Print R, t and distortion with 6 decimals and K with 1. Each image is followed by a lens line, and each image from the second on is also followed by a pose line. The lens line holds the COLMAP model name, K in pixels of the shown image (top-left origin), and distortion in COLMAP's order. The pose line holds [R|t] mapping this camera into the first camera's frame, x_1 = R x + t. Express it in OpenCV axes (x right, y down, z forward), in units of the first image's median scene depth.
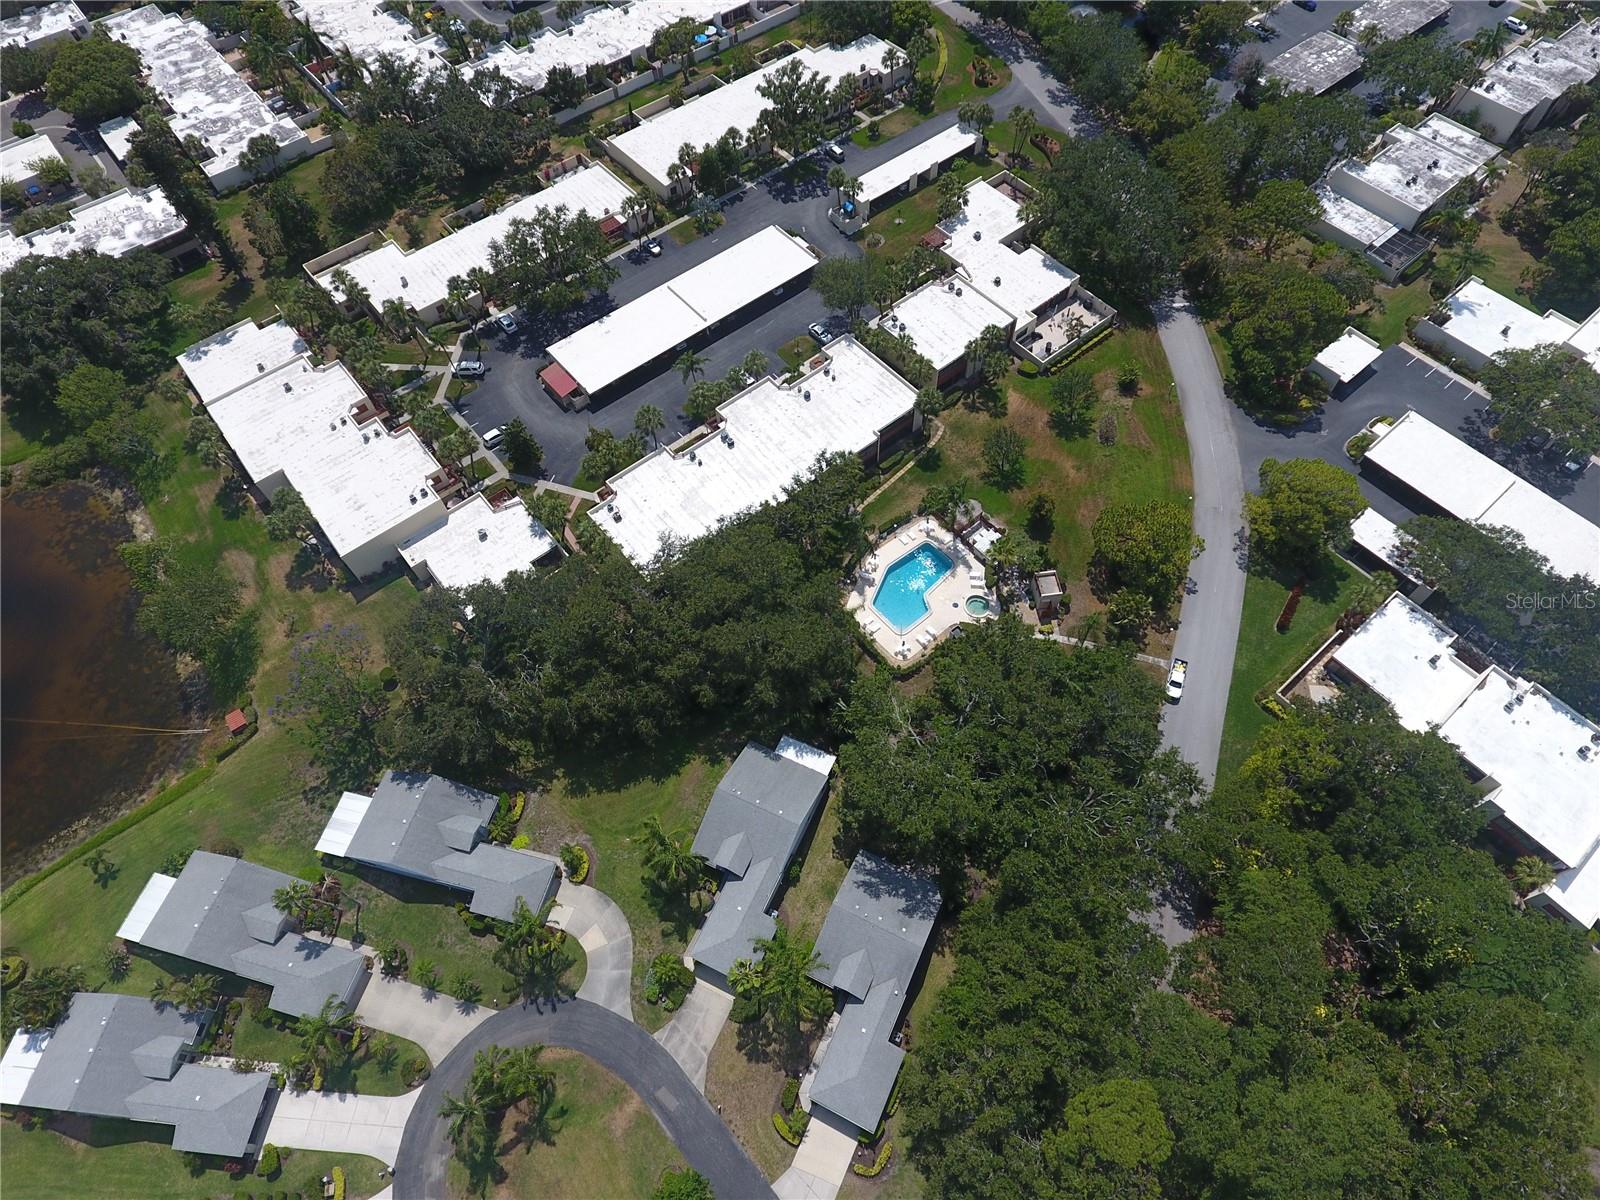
lens RADIAL K [[939.0, 0, 819.4], [0, 939.0, 580.7], [0, 0, 1]] dist [-0.005480, -0.000307]
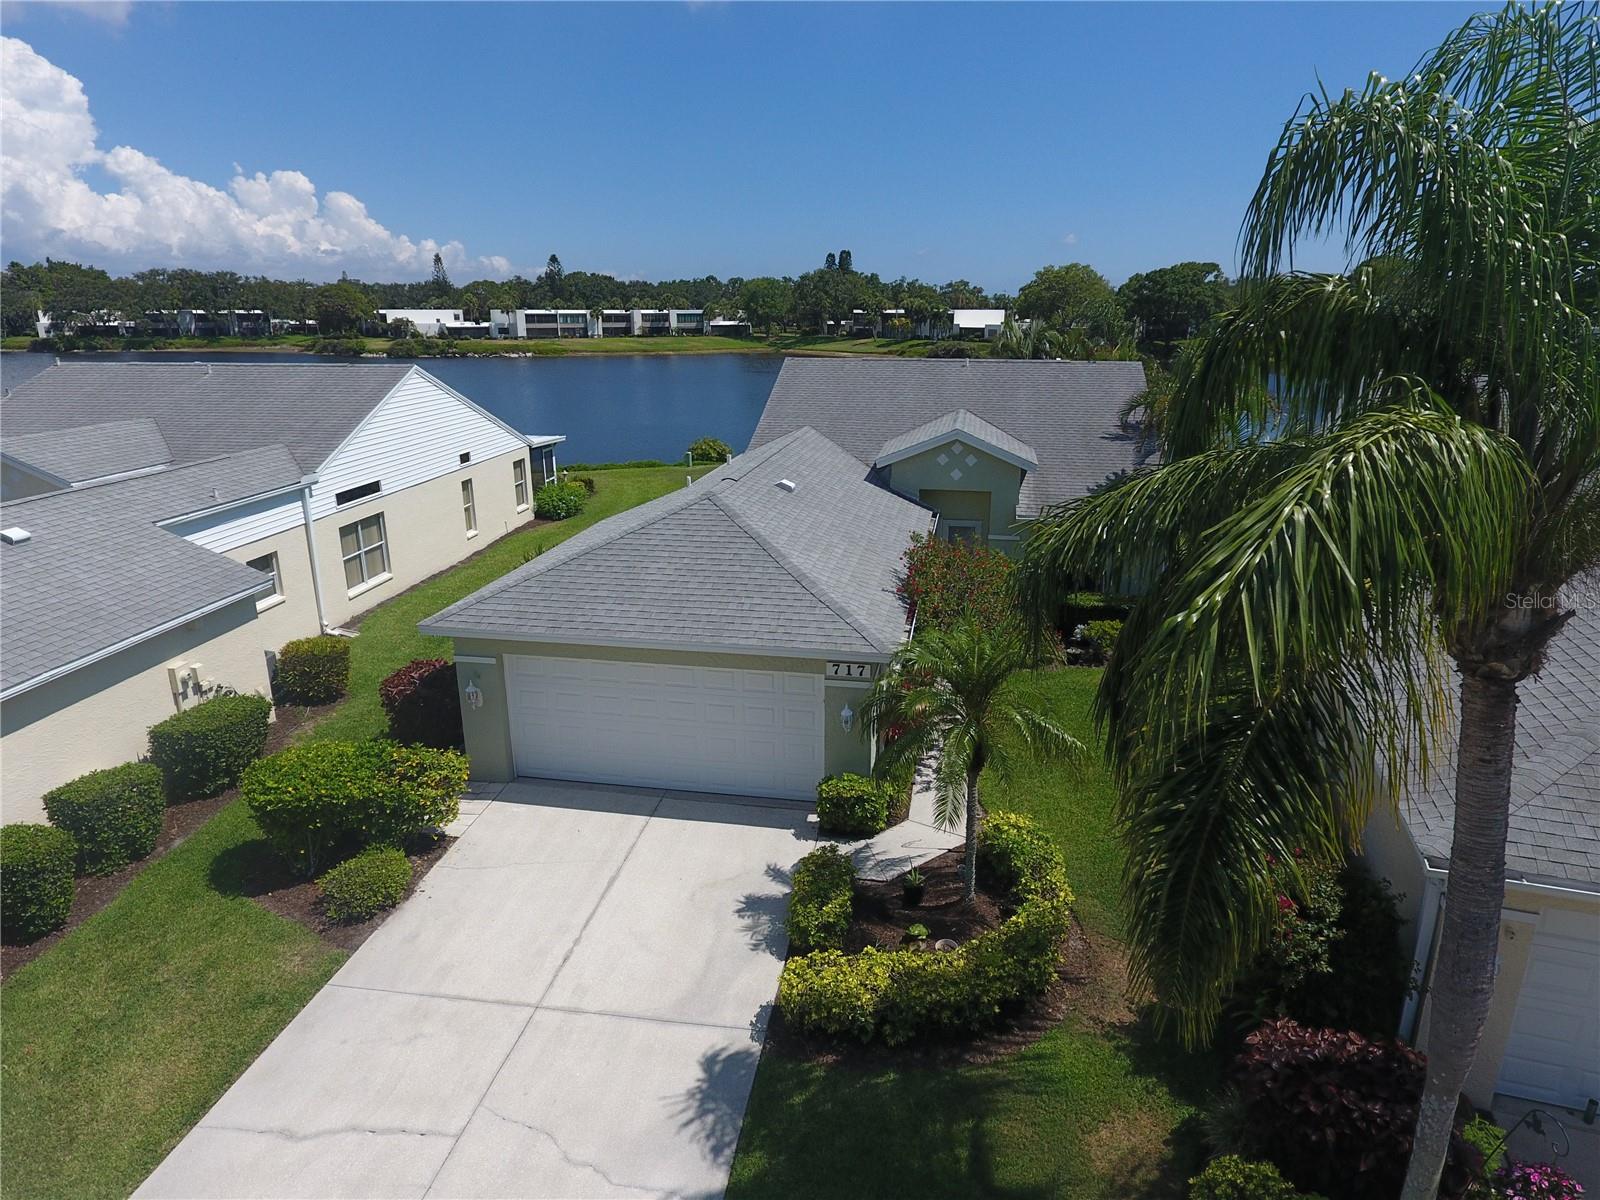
lens RADIAL K [[939.0, 0, 819.4], [0, 939.0, 580.7], [0, 0, 1]] dist [-0.005480, -0.000307]
pose [[-0.074177, 0.289674, -0.954247, -0.331934], [-0.844006, 0.491445, 0.214792, 0.363607], [0.531180, 0.821322, 0.208032, 0.692422]]
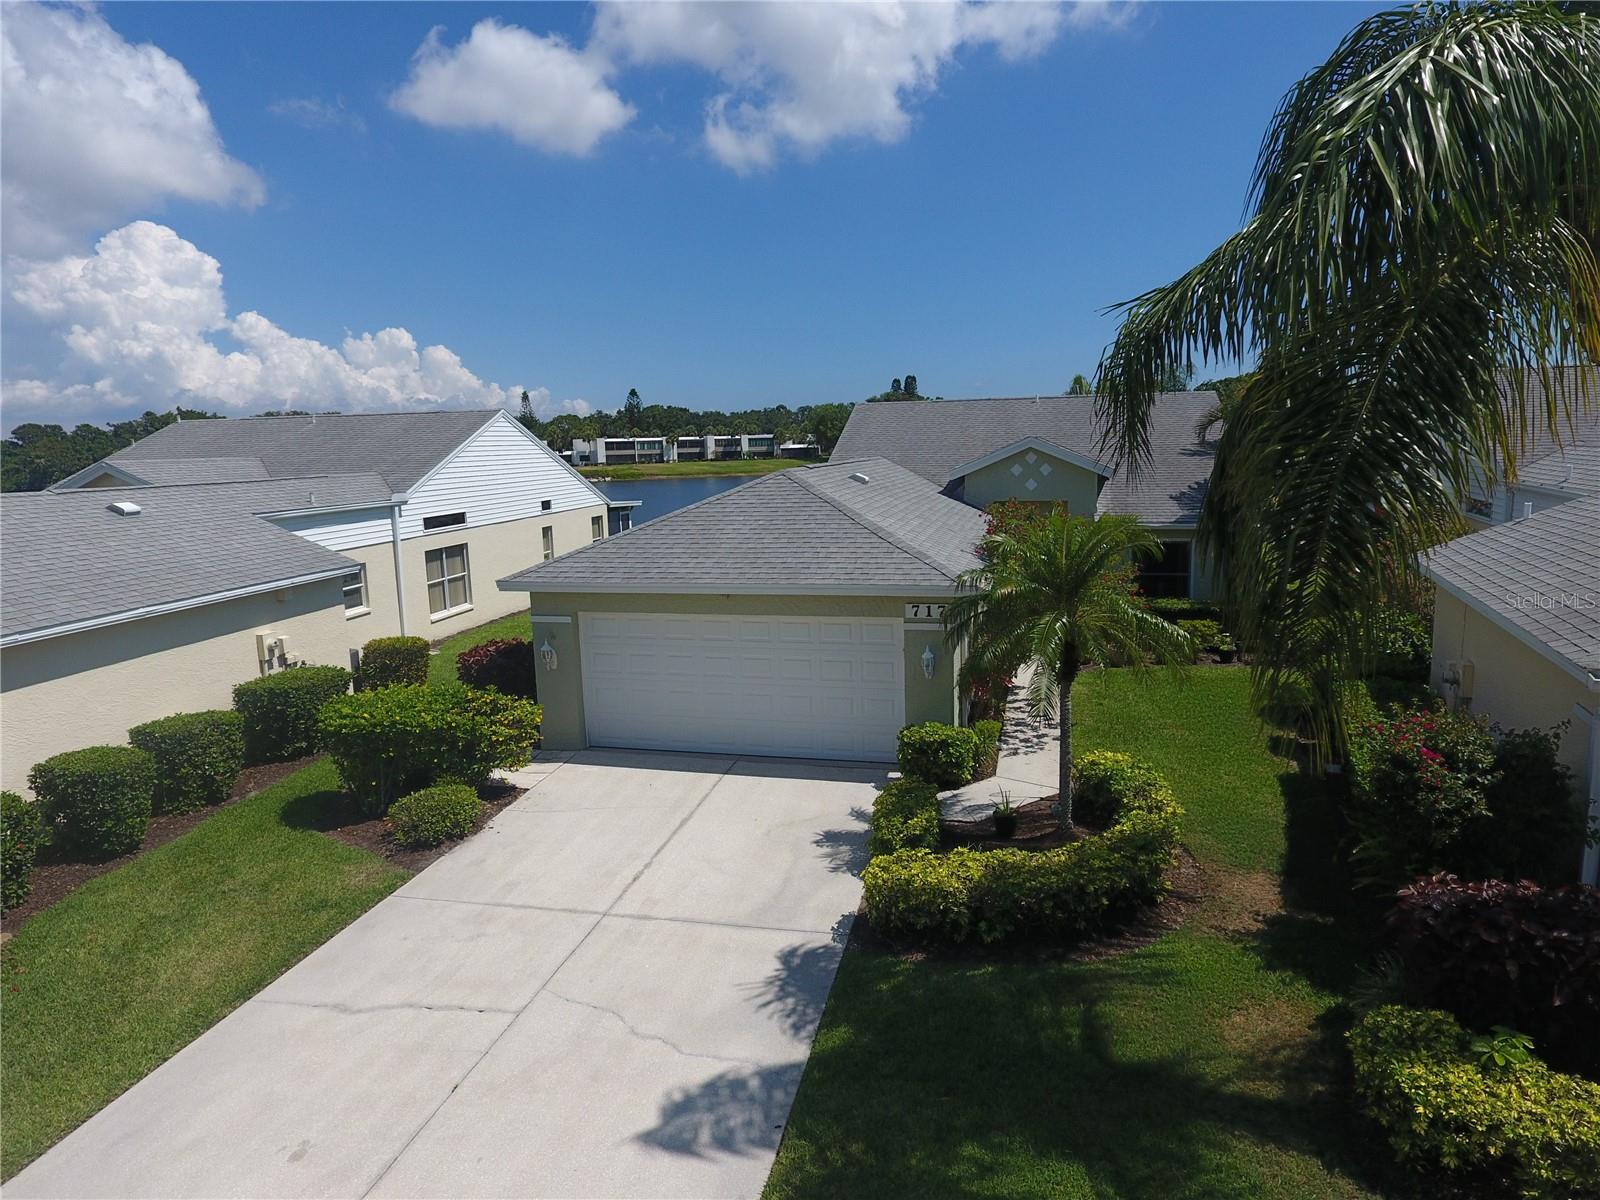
lens RADIAL K [[939.0, 0, 819.4], [0, 939.0, 580.7], [0, 0, 1]] dist [-0.005480, -0.000307]
pose [[-0.143389, 0.161397, -0.976417, -0.329346], [-0.821815, 0.530297, 0.208341, 0.374785], [0.551416, 0.832308, 0.056600, 0.708739]]
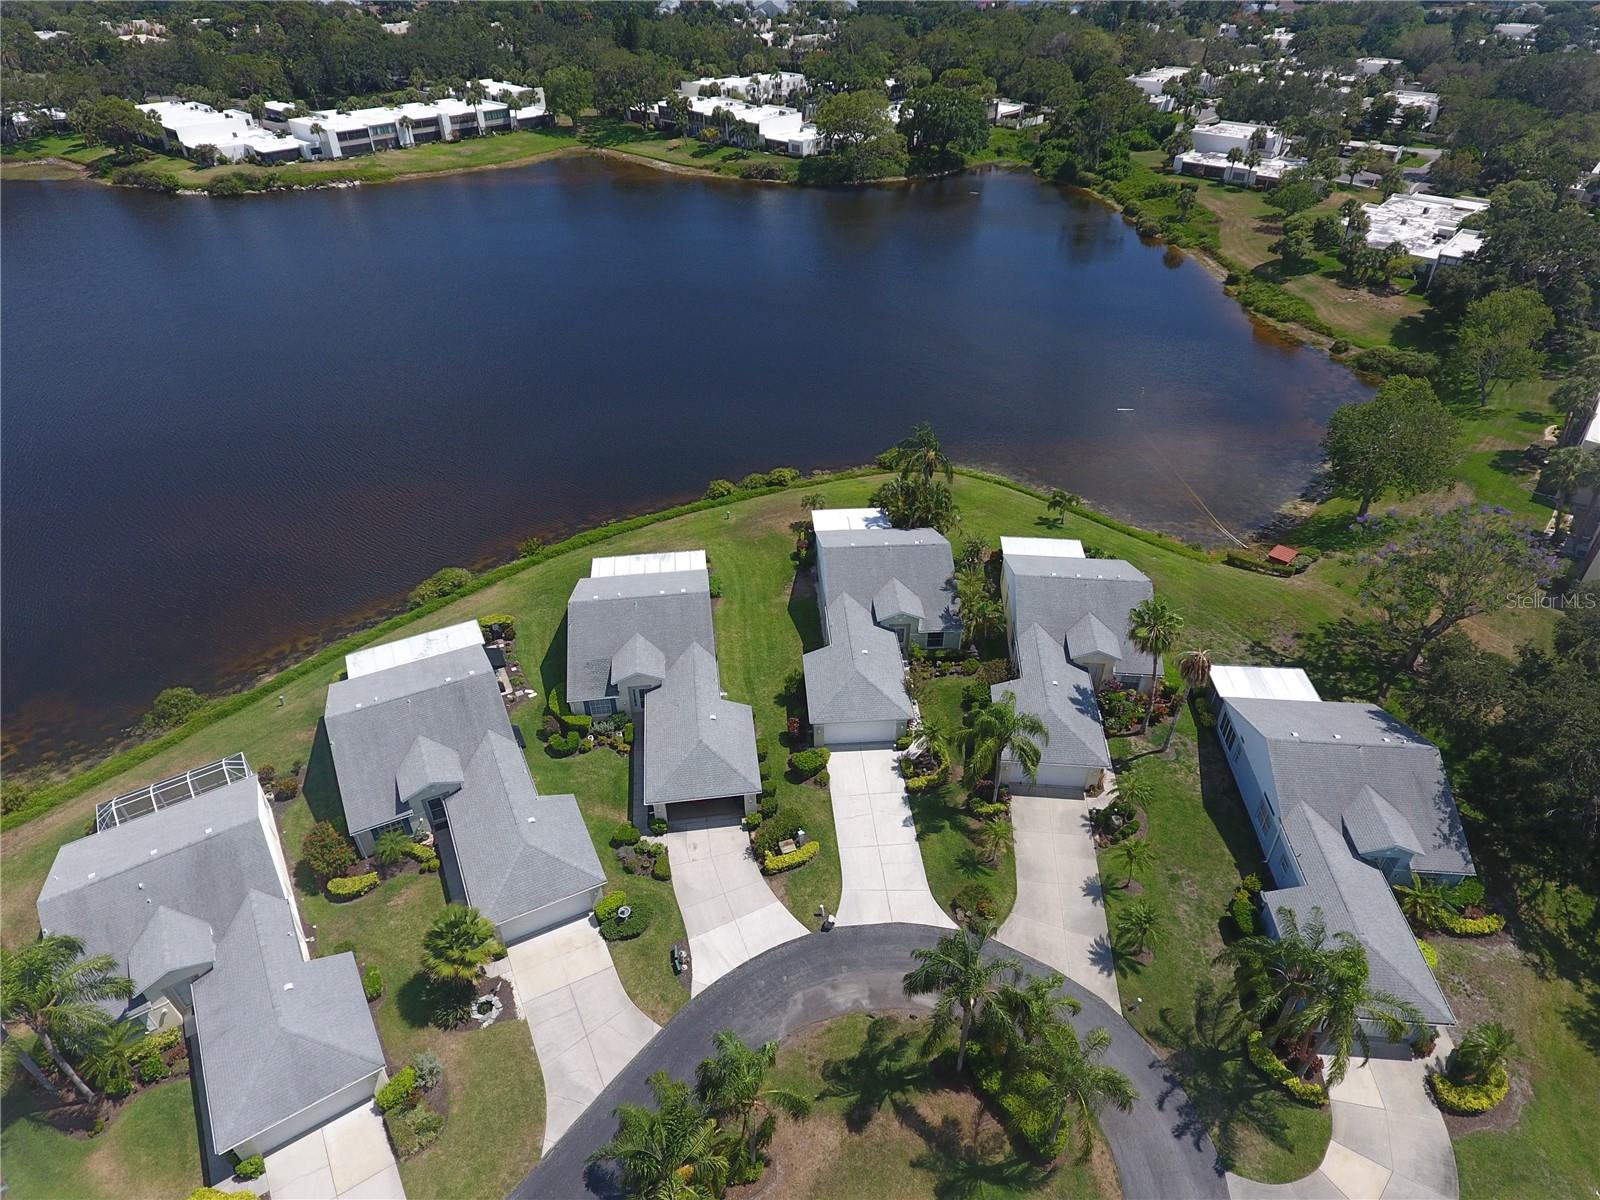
lens RADIAL K [[939.0, 0, 819.4], [0, 939.0, 580.7], [0, 0, 1]] dist [-0.005480, -0.000307]
pose [[0.169029, 0.581285, -0.795950, -0.082020], [-0.839690, 0.507794, 0.192526, 0.291877], [0.516091, 0.635809, 0.573931, 0.369466]]
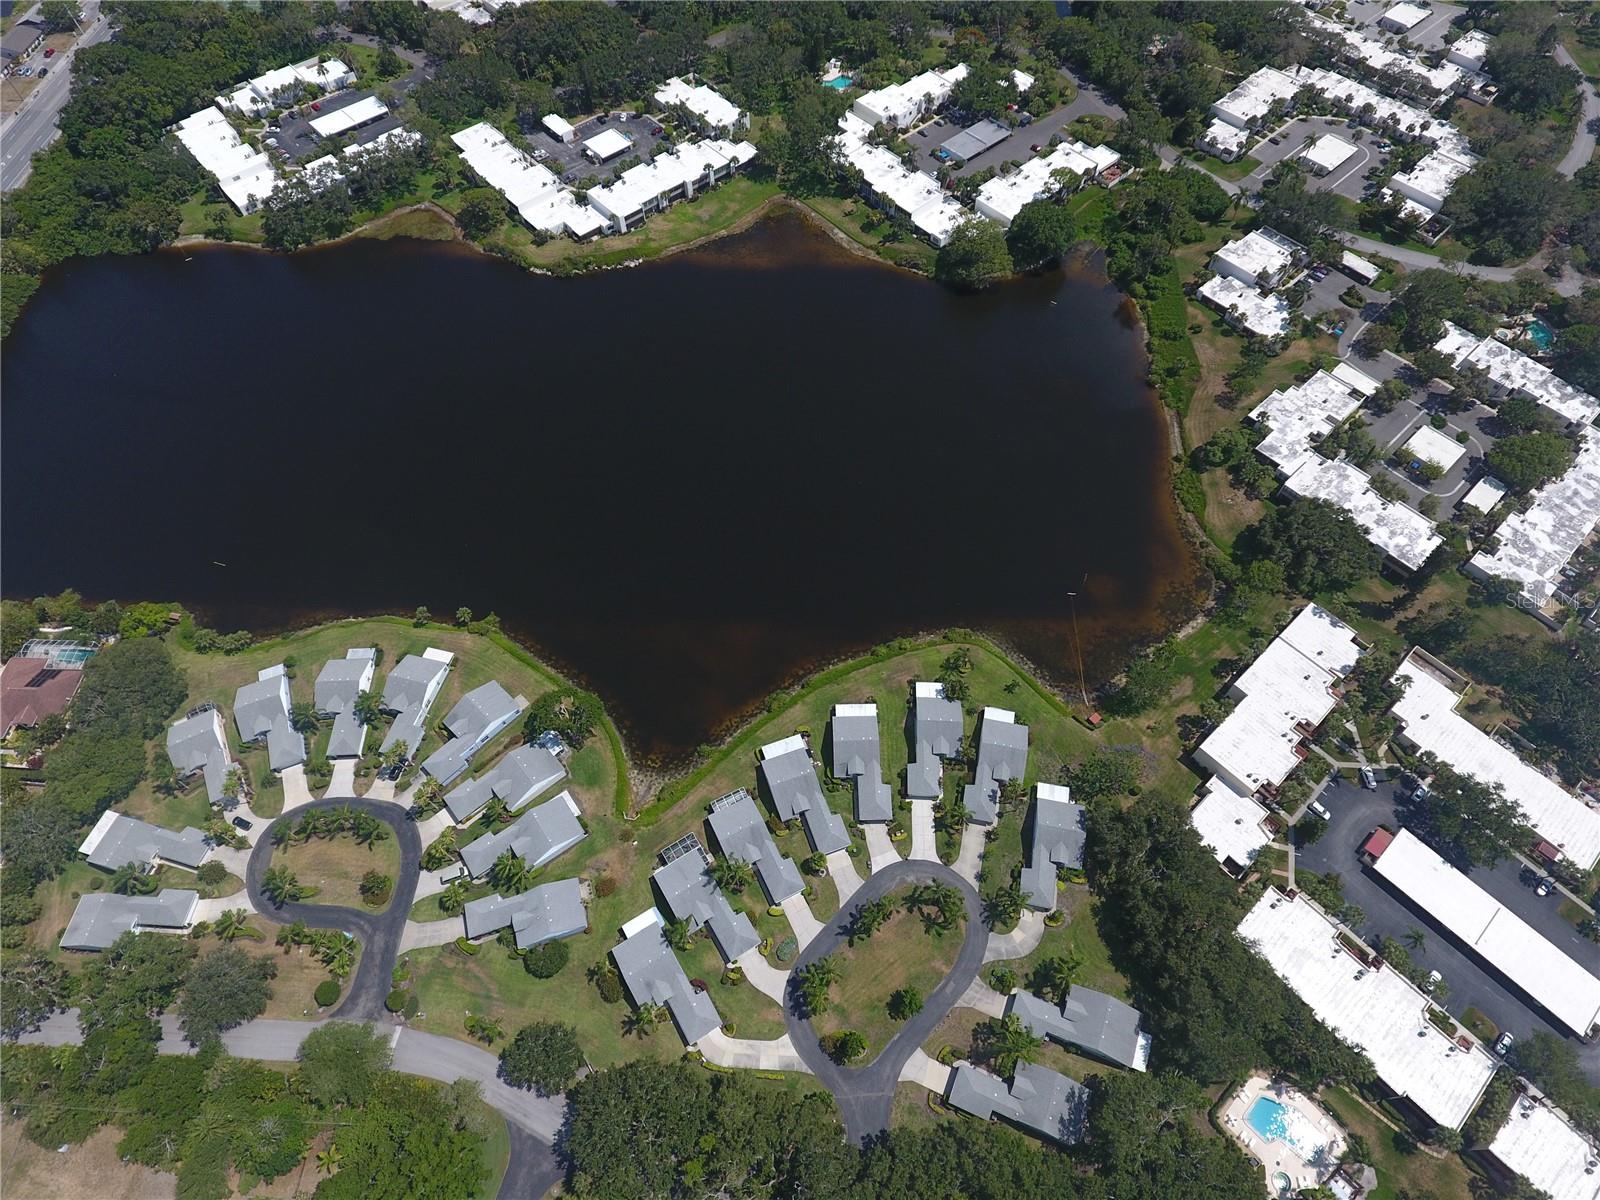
lens RADIAL K [[939.0, 0, 819.4], [0, 939.0, 580.7], [0, 0, 1]] dist [-0.005480, -0.000307]
pose [[0.044901, 0.846842, -0.529945, 0.112257], [-0.847077, 0.313484, 0.429171, -0.255565], [0.529569, 0.429634, 0.731417, -0.732838]]
